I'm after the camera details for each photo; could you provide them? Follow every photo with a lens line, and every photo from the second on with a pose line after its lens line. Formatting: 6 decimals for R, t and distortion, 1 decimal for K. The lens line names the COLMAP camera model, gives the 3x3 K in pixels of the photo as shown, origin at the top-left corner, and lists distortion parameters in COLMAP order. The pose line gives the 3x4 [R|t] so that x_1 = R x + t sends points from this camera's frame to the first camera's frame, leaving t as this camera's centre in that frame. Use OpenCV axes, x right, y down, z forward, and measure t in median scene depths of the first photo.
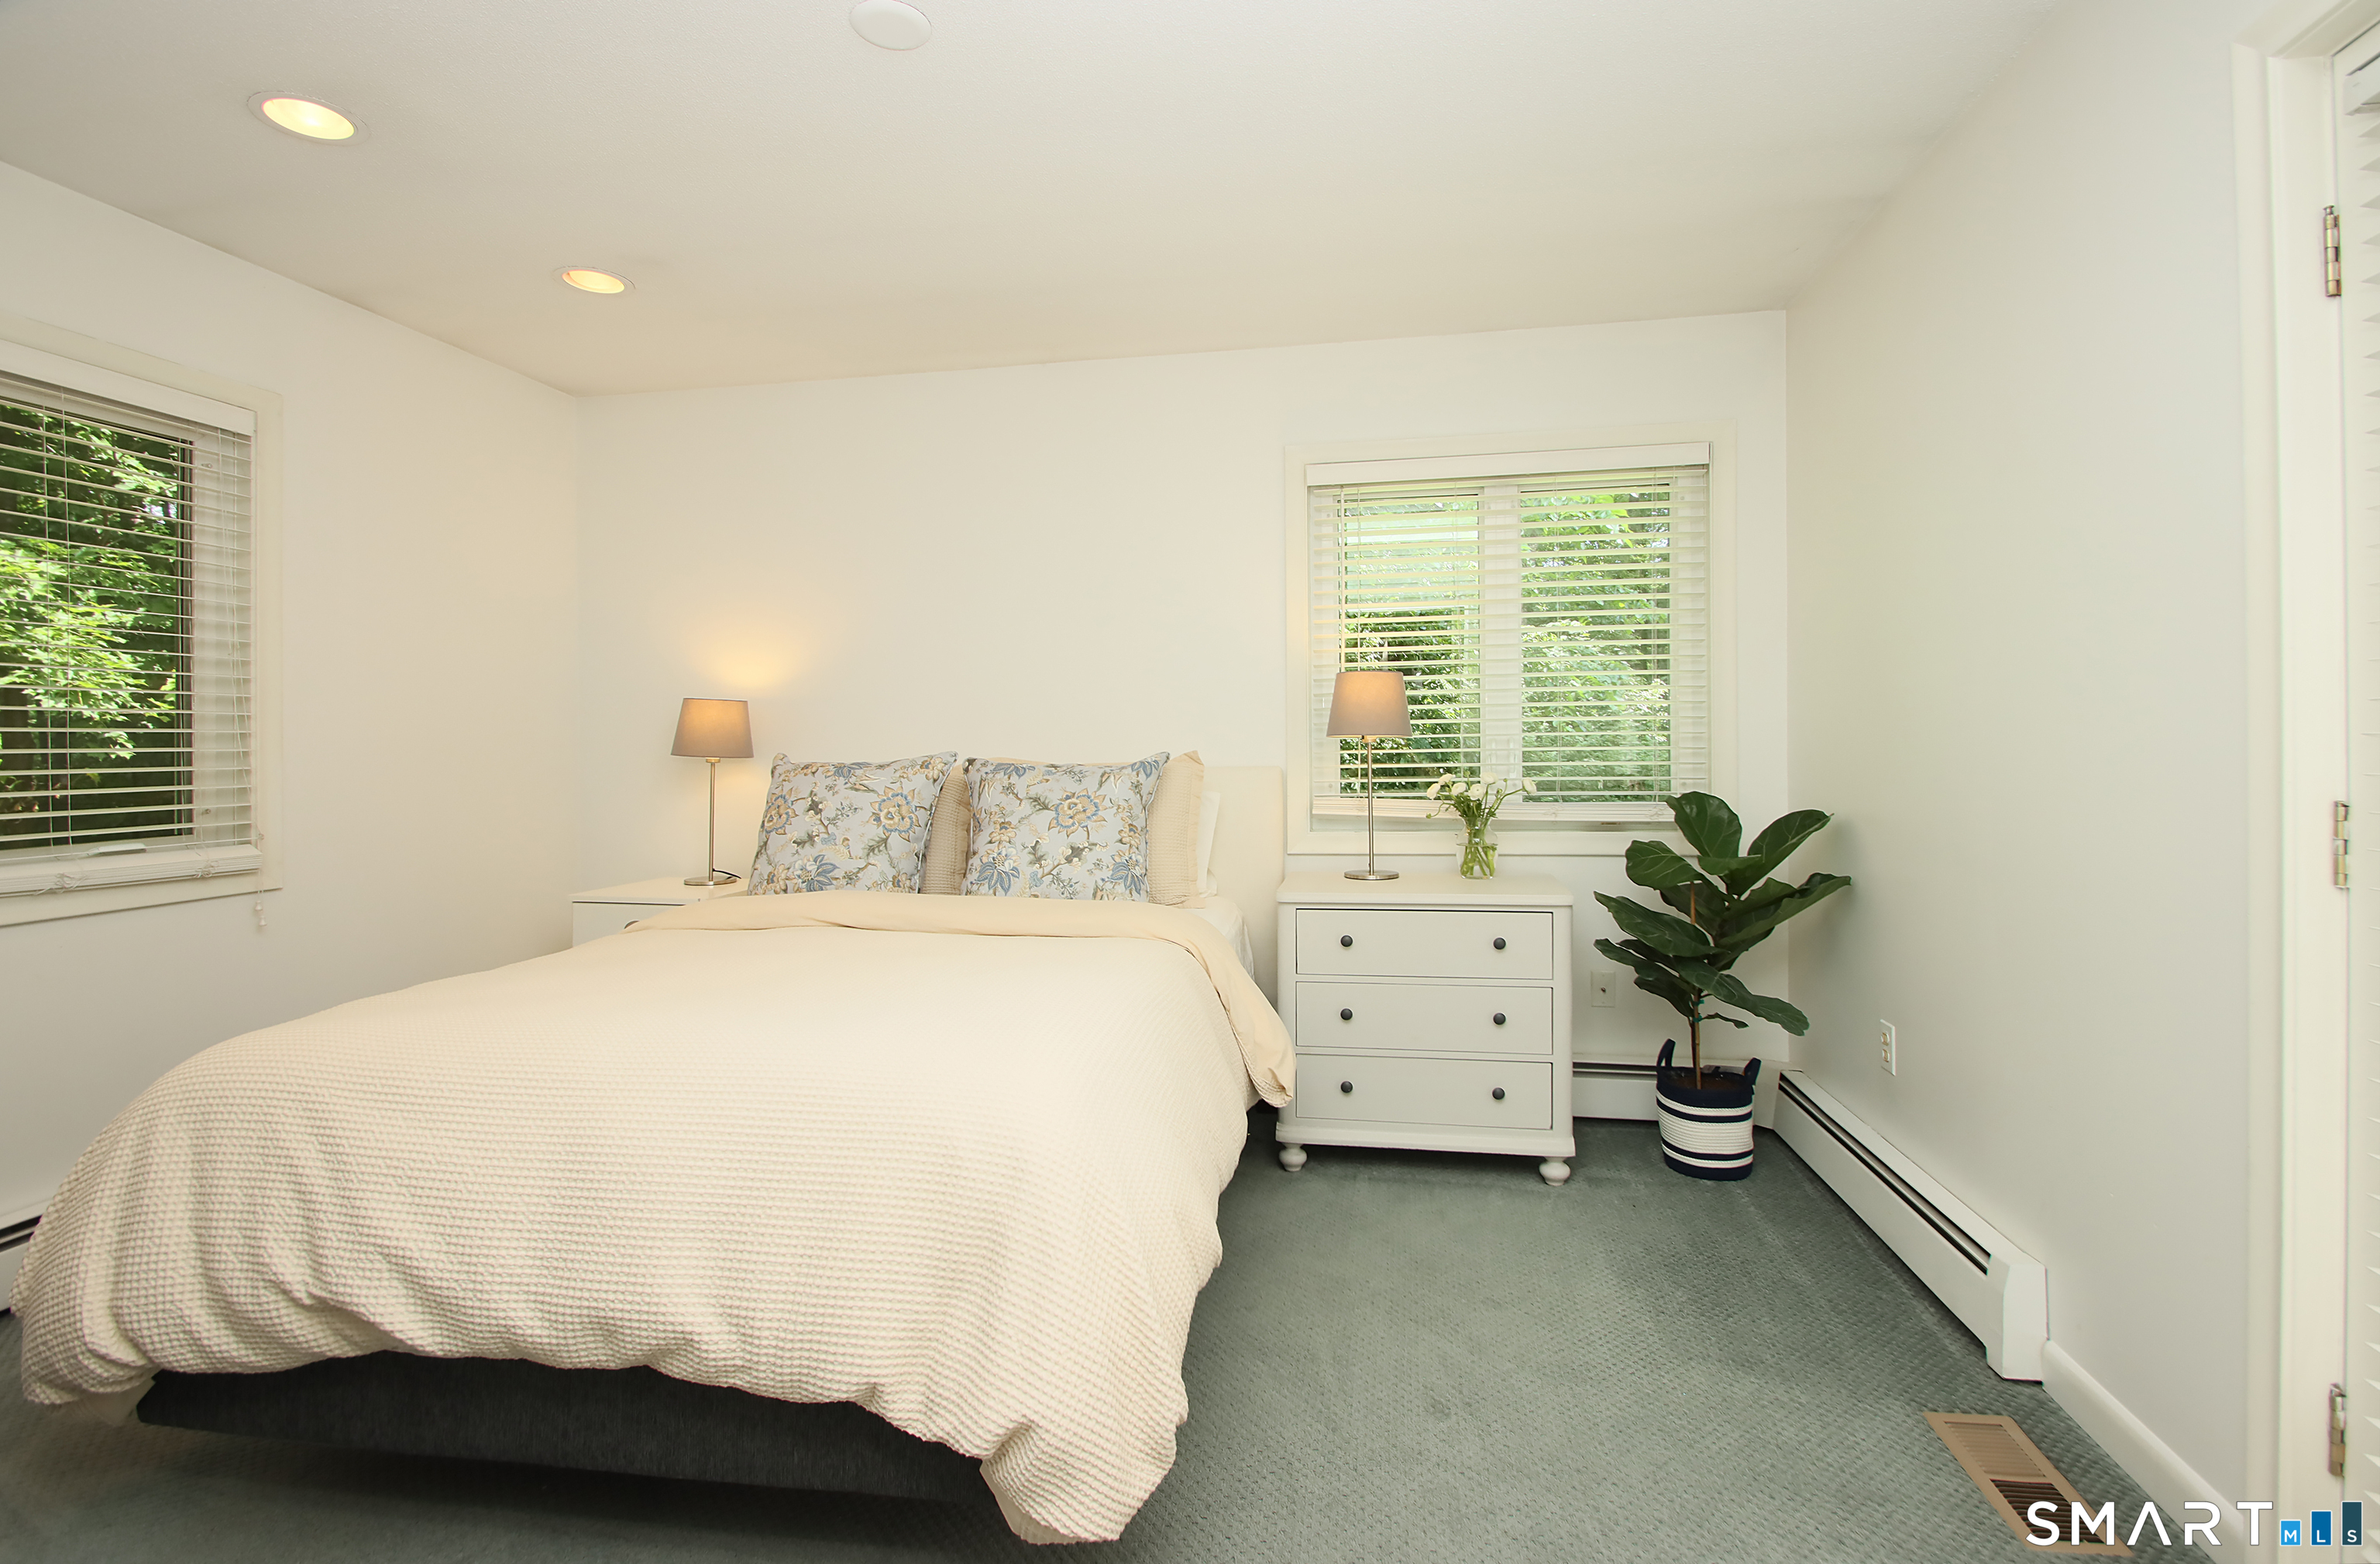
lens RADIAL K [[1098.9, 0, 1185.4], [0, 1098.9, 770.3], [0, 0, 1]] dist [0.010434, -0.014112]
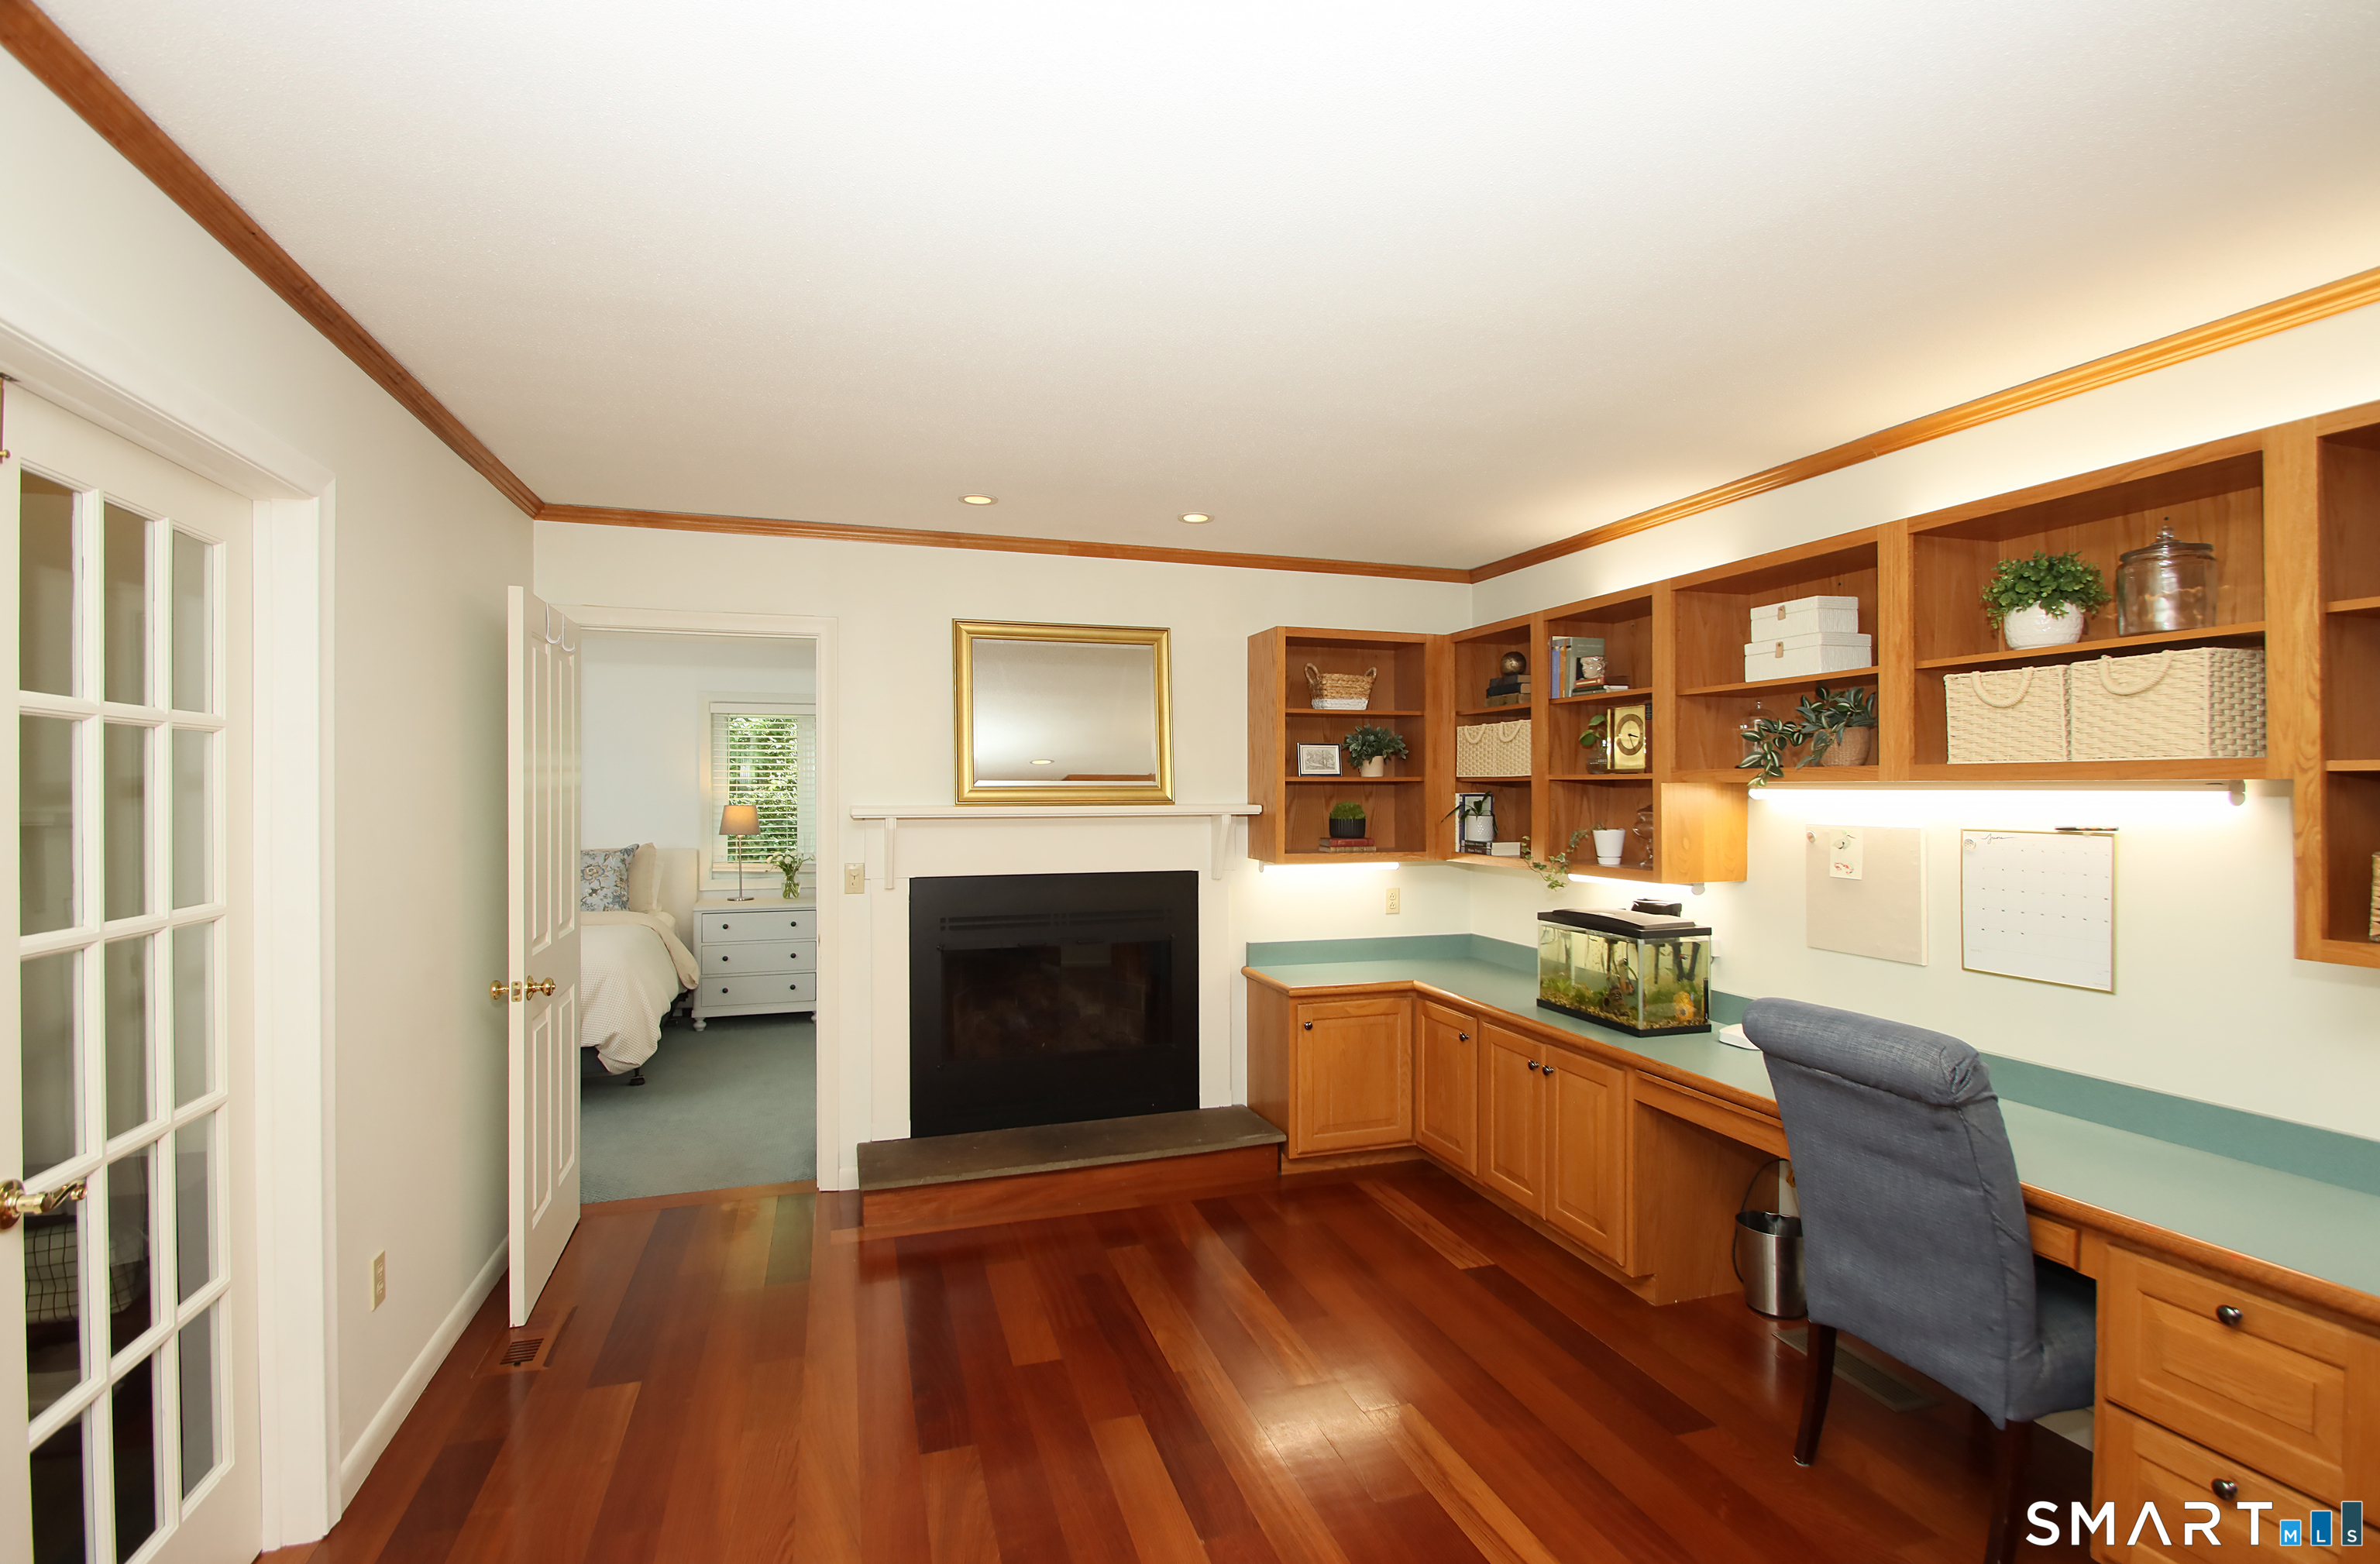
lens RADIAL K [[1098.9, 0, 1186.8], [0, 1098.9, 794.6], [0, 0, 1]] dist [0.010434, -0.014112]
pose [[0.879268, 0.008656, 0.476249, -0.104484], [0.002378, 0.999743, -0.022561, -0.065784], [-0.476322, 0.020970, 0.879021, -1.495671]]
